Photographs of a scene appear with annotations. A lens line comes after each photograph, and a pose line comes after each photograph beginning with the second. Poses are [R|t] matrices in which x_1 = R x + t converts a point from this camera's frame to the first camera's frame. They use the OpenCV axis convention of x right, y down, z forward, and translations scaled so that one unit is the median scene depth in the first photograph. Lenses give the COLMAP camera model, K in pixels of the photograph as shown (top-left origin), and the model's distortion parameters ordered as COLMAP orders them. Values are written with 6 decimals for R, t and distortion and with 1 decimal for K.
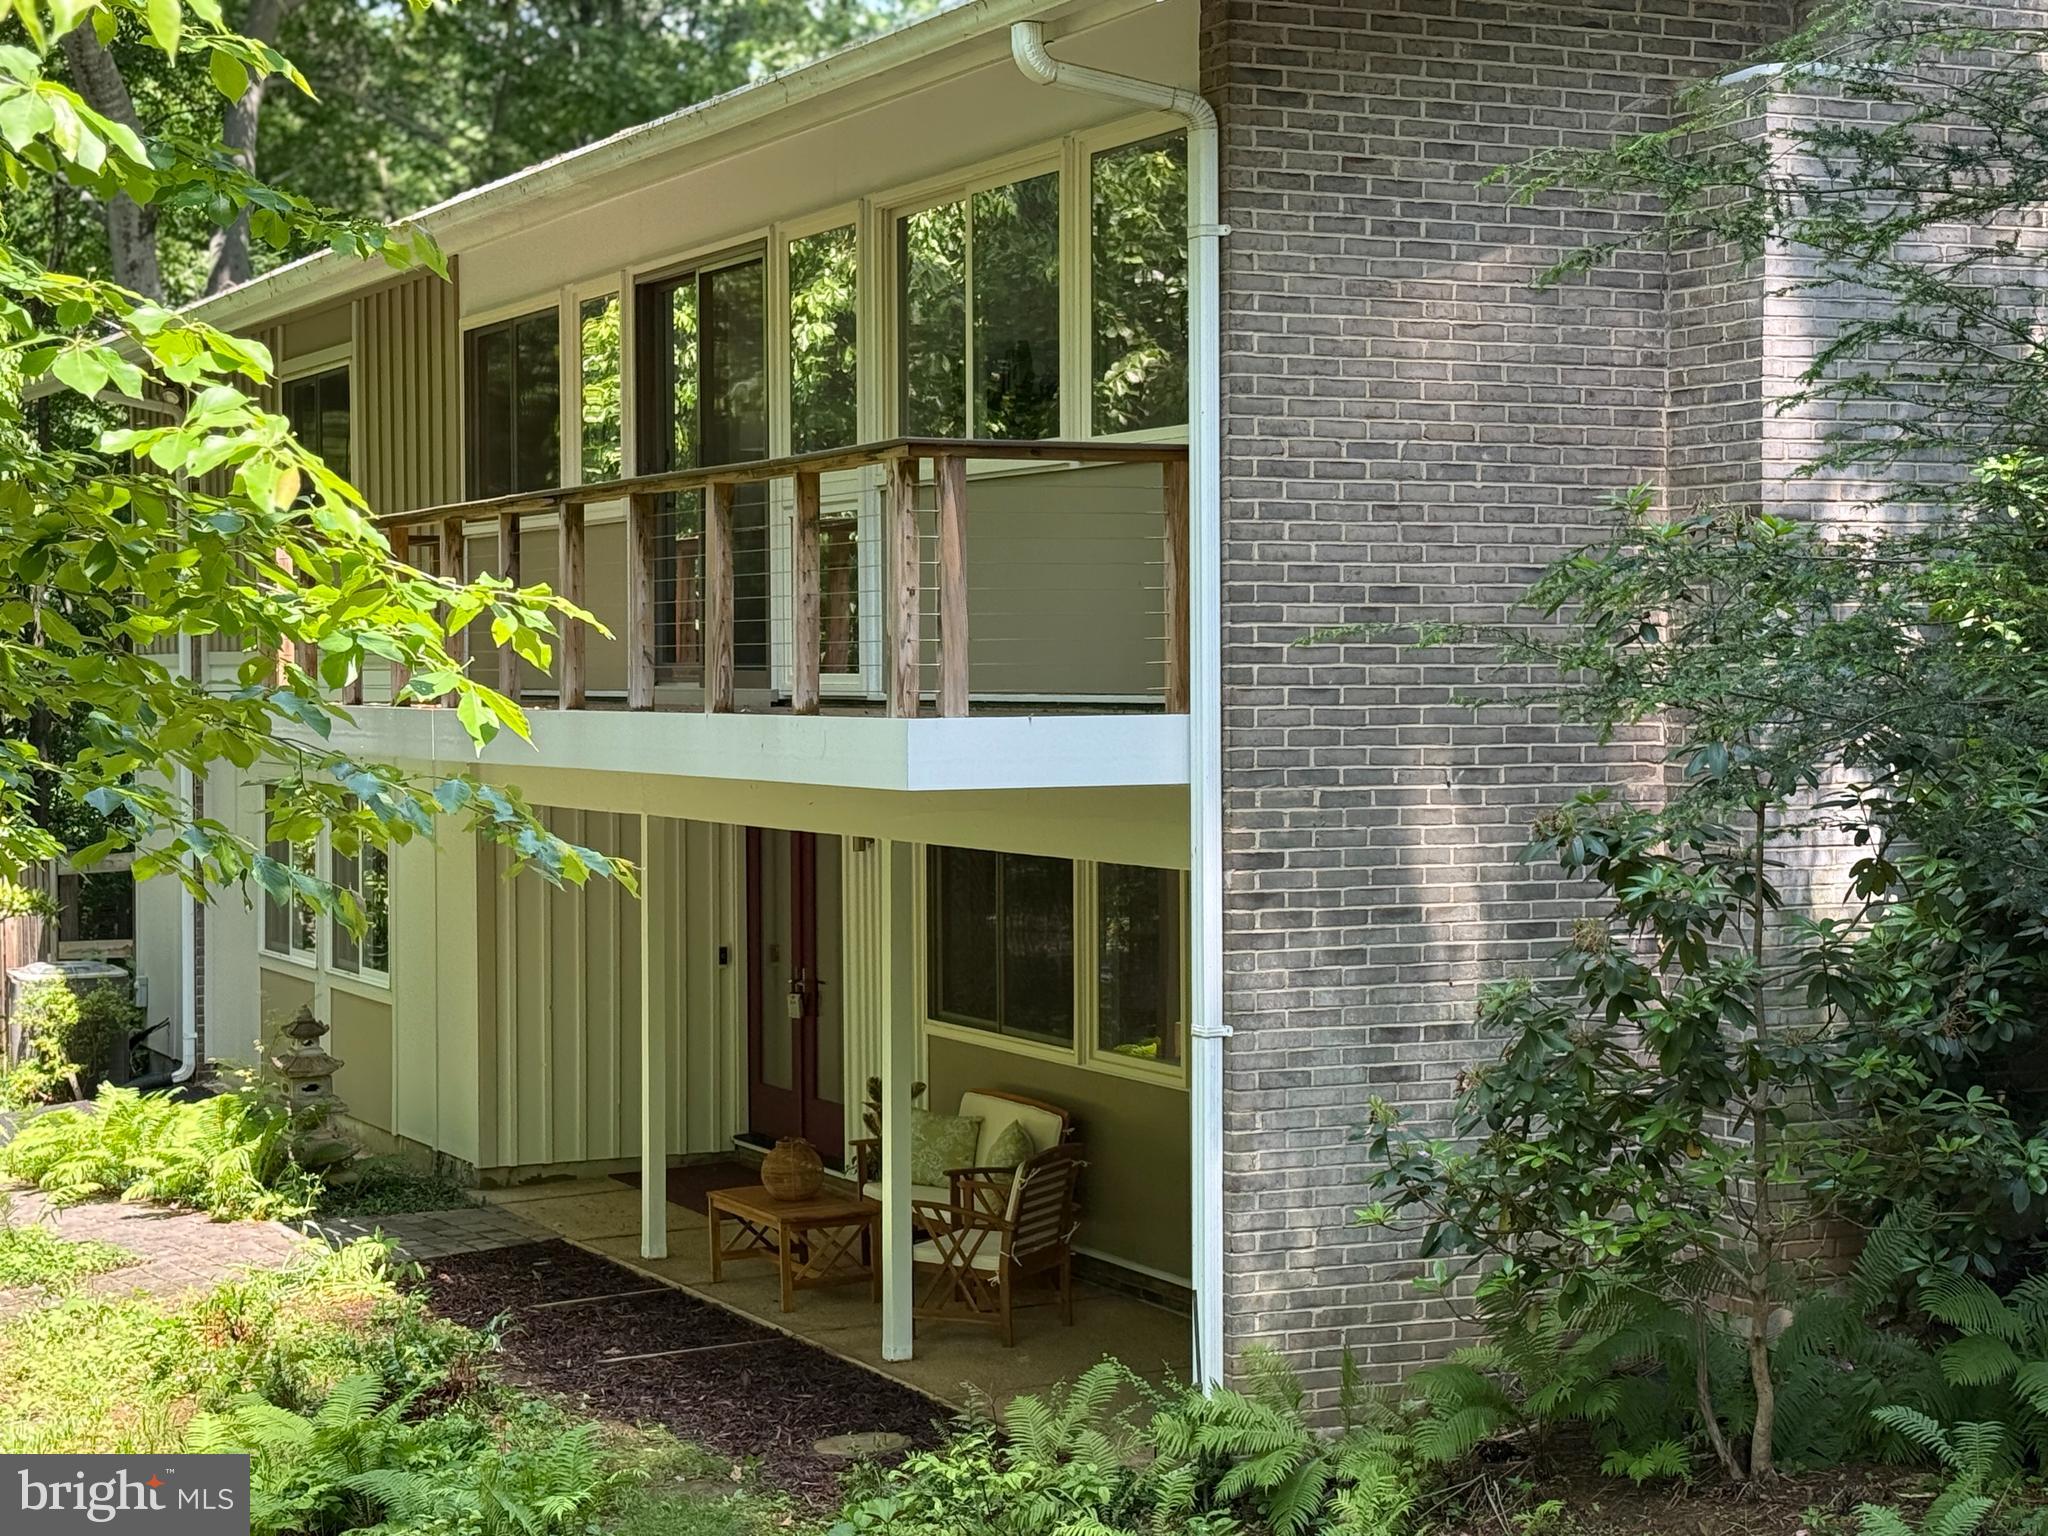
lens RADIAL K [[3684.7, 0, 1023.8], [0, 3684.7, 771.7], [0, 0, 1]] dist [0.013041, 0.000000]
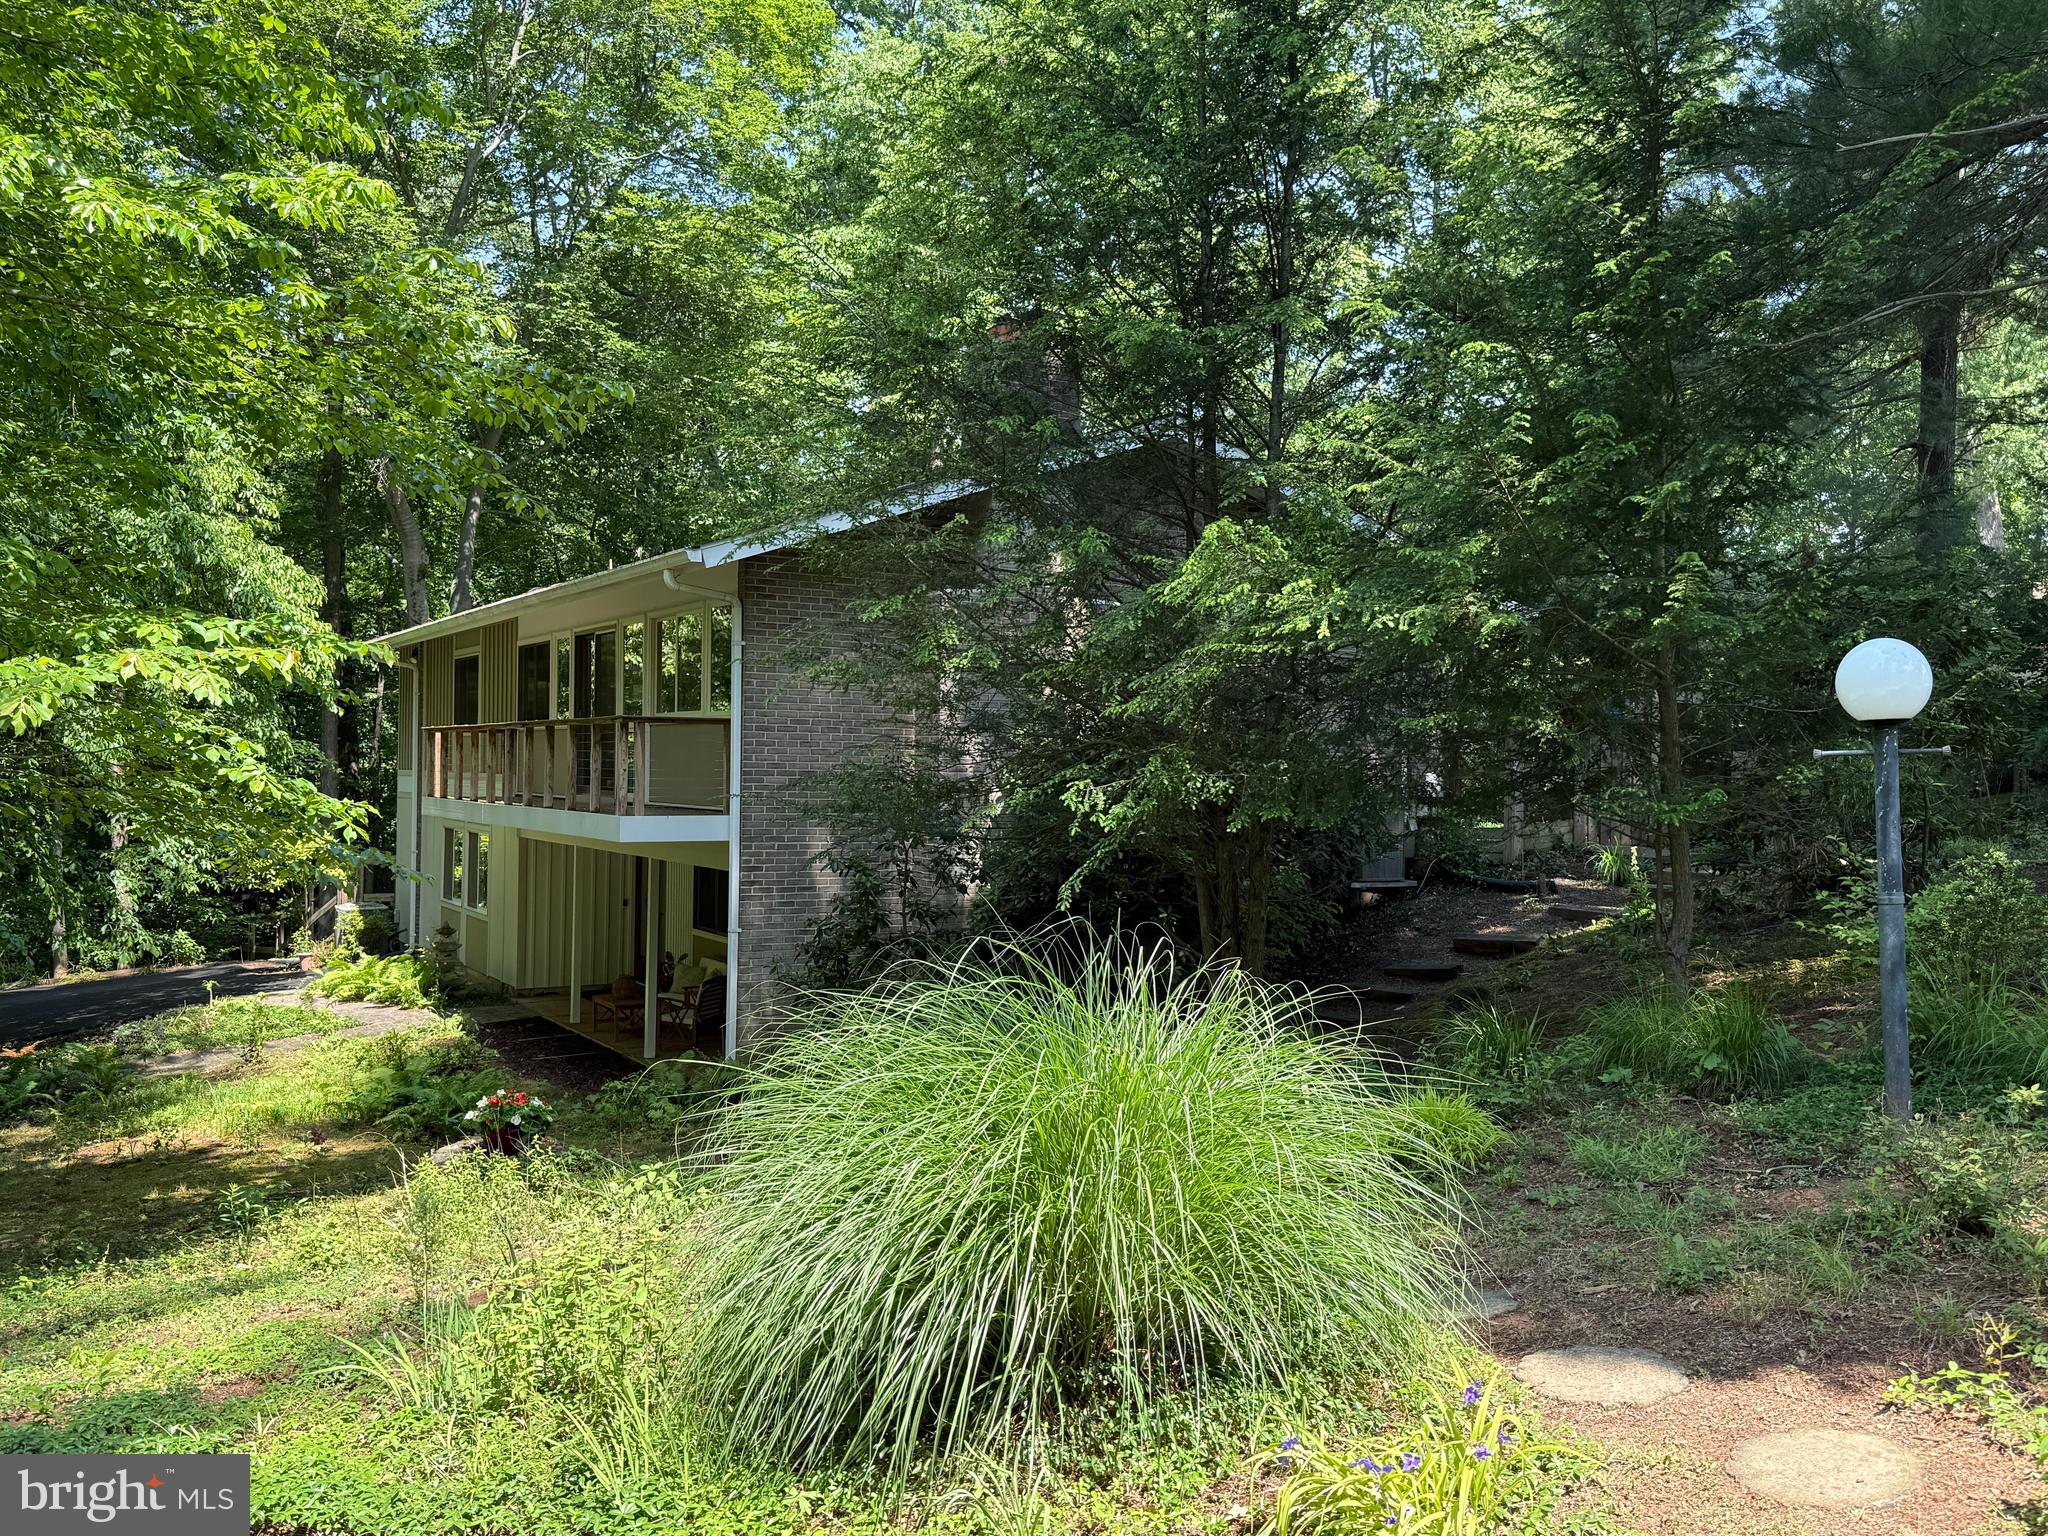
lens RADIAL K [[1774.0, 0, 1026.1], [0, 1774.0, 762.6], [0, 0, 1]] dist [0.005930, -0.002611]
pose [[0.996731, 0.019363, 0.078438, 0.115257], [-0.016813, 0.999313, -0.033043, -0.010720], [-0.079024, 0.031616, 0.996371, -0.247723]]
